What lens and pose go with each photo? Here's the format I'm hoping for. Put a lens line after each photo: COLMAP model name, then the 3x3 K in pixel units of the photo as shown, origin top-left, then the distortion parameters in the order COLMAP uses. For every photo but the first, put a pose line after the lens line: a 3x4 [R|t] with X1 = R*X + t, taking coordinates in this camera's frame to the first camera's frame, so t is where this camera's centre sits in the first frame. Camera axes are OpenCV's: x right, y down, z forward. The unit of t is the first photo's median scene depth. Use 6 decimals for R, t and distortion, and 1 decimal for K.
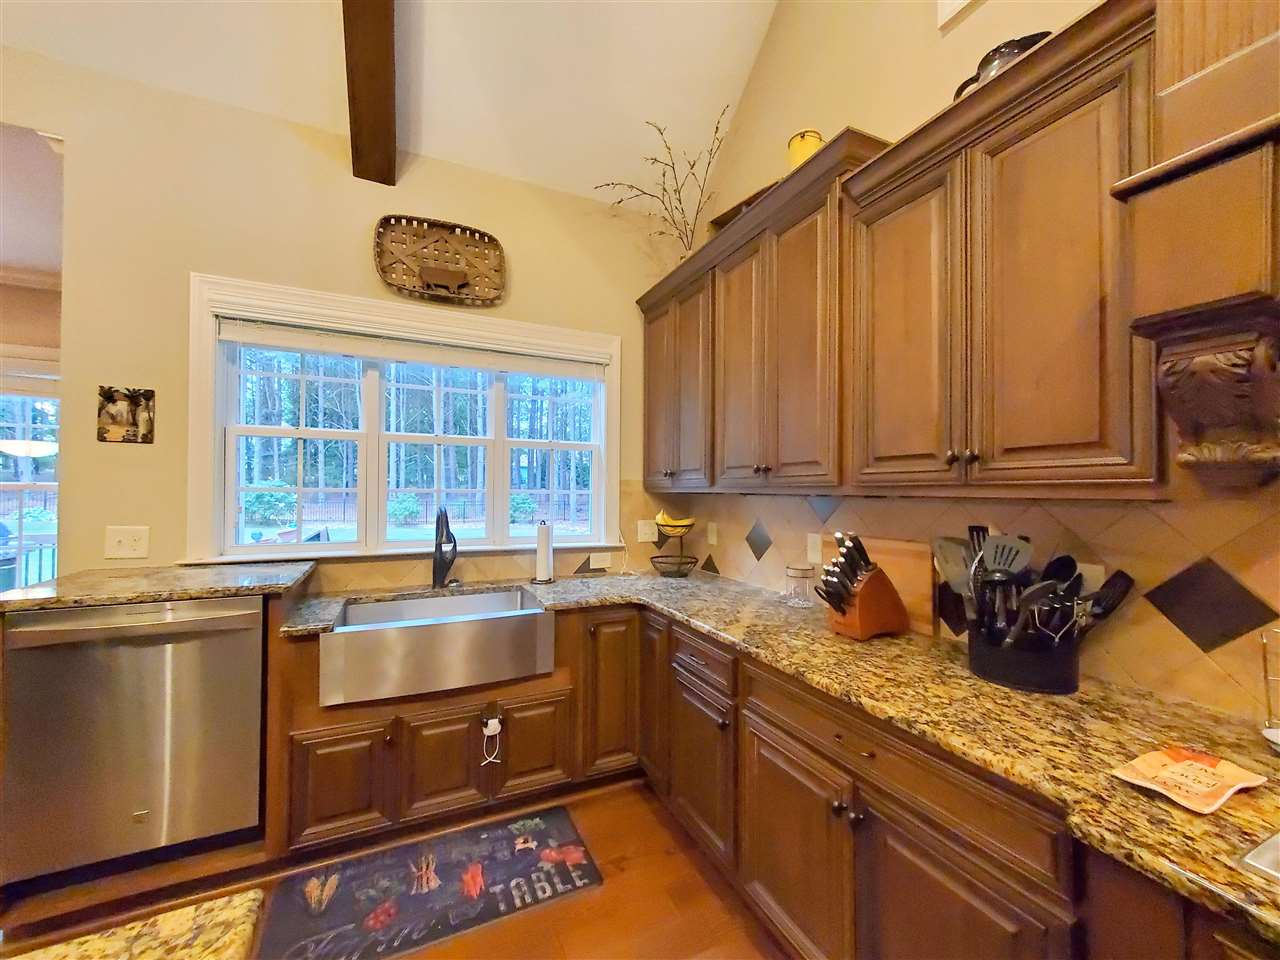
lens RADIAL K [[509.2, 0, 636.3], [0, 509.2, 483.5], [0, 0, 1]] dist [0.003674, 0.000016]
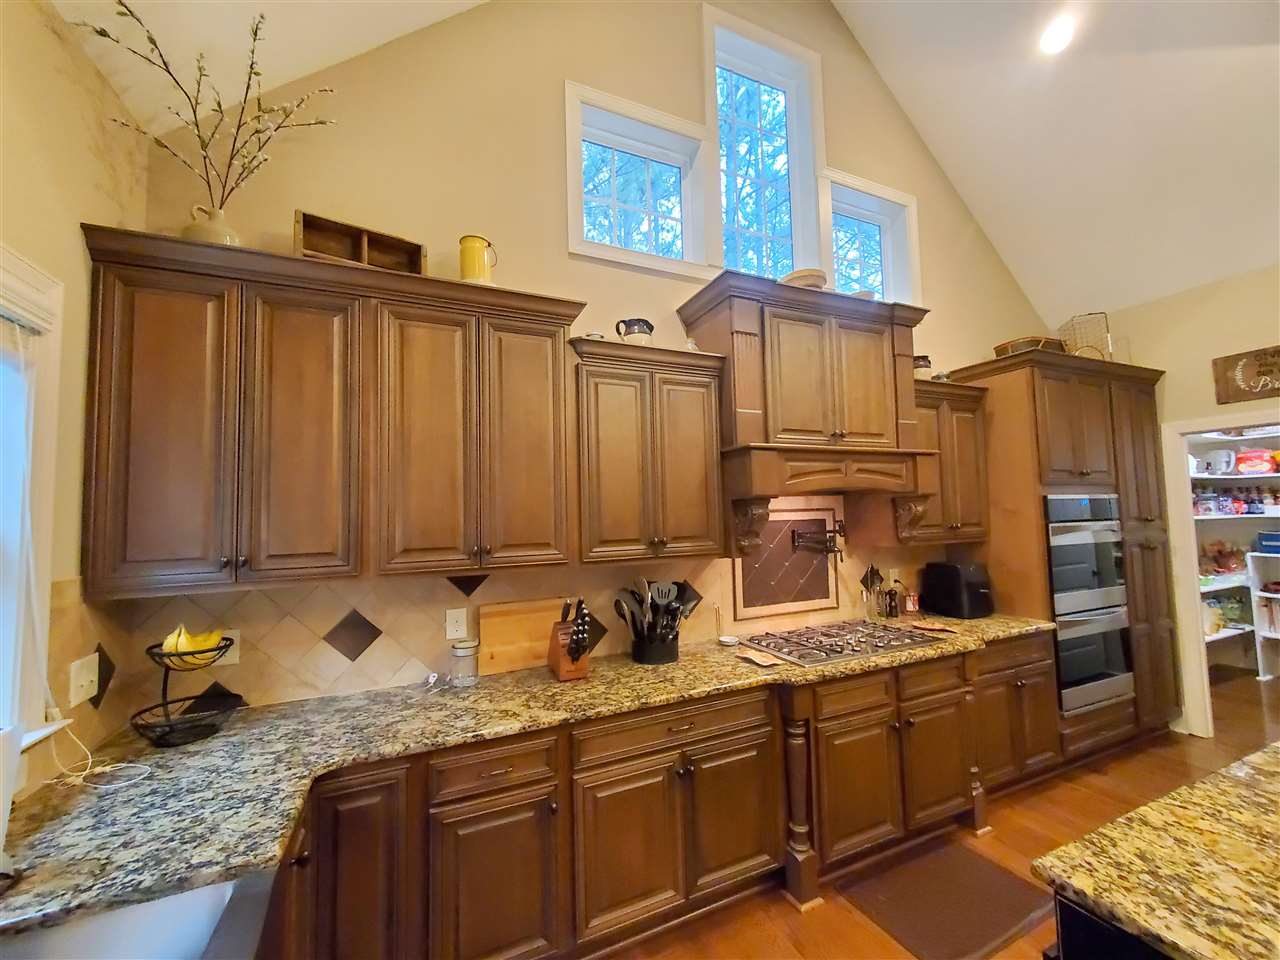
lens RADIAL K [[509.2, 0, 634.5], [0, 509.2, 483.1], [0, 0, 1]] dist [0.003674, 0.000016]
pose [[0.008757, 0.059515, 0.998189, -1.090962], [0.013936, 0.998123, -0.059633, -0.142183], [-0.999865, 0.014433, 0.007911, 1.000524]]
